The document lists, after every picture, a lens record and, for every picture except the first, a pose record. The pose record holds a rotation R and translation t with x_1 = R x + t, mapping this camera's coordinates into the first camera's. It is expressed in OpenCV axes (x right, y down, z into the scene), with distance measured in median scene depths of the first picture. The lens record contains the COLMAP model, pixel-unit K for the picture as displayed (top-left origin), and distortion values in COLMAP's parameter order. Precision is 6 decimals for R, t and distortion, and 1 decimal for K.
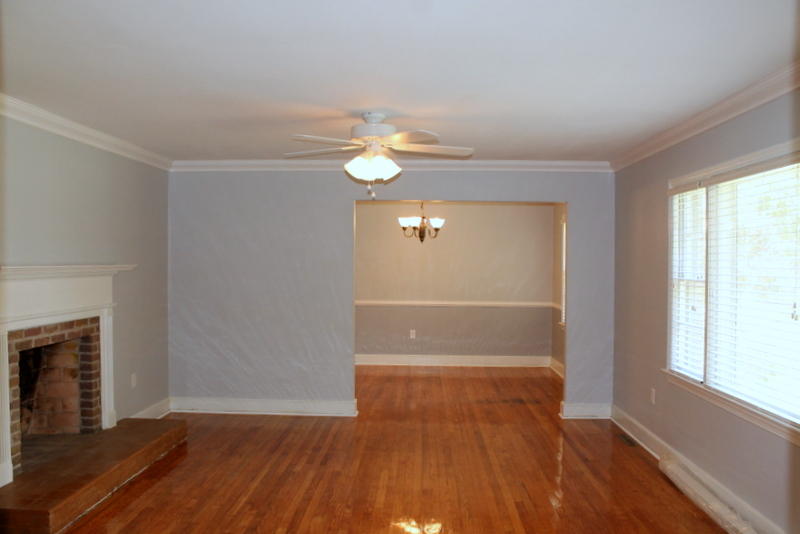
lens RADIAL K [[682.8, 0, 389.8], [0, 682.8, 273.7], [0, 0, 1]] dist [-0.163979, 0.145411]
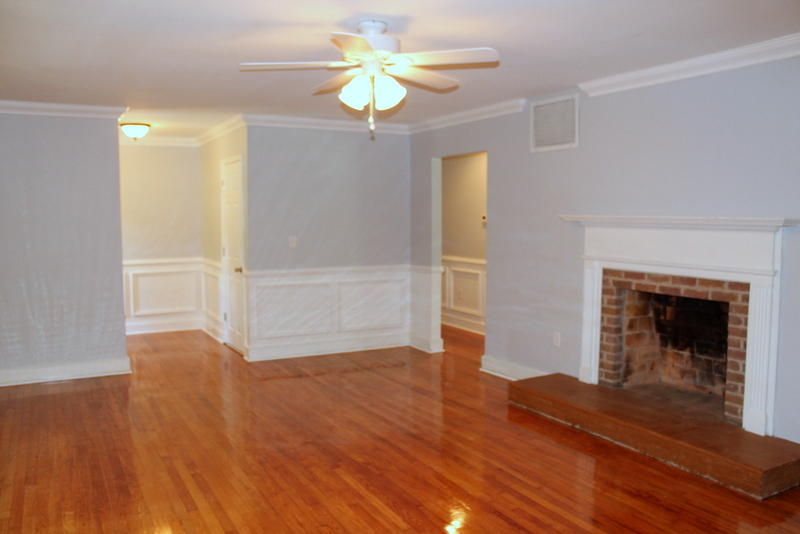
lens RADIAL K [[650.0, 0, 400.0], [0, 650.0, 267.0], [0, 0, 1]] dist [-0.160943, -0.001660]
pose [[-0.849883, 0.047037, -0.524868, 0.315331], [-0.006131, 0.995058, 0.099102, -0.026109], [0.526936, 0.087442, -0.845395, 1.512768]]
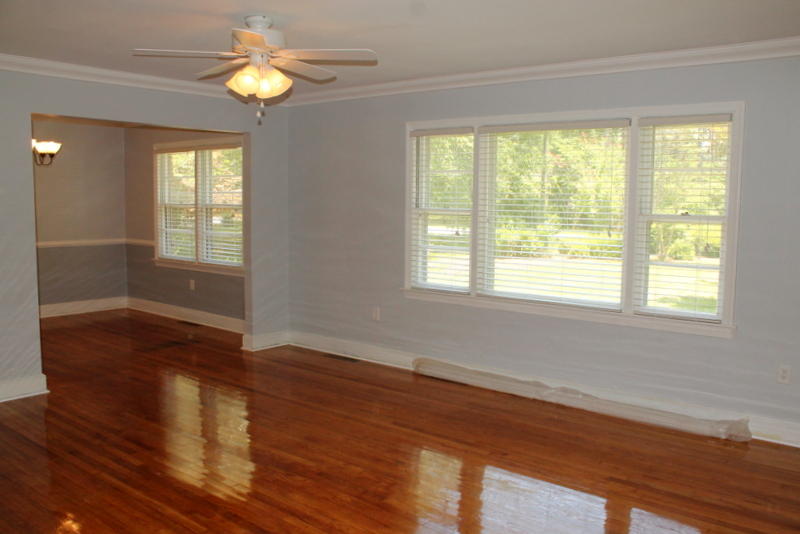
lens RADIAL K [[682.8, 0, 389.8], [0, 682.8, 273.7], [0, 0, 1]] dist [-0.163979, 0.145411]
pose [[0.607575, -0.082521, 0.789964, -0.552042], [0.003029, 0.994822, 0.101592, -0.002794], [-0.794257, -0.059332, 0.604679, 0.322974]]
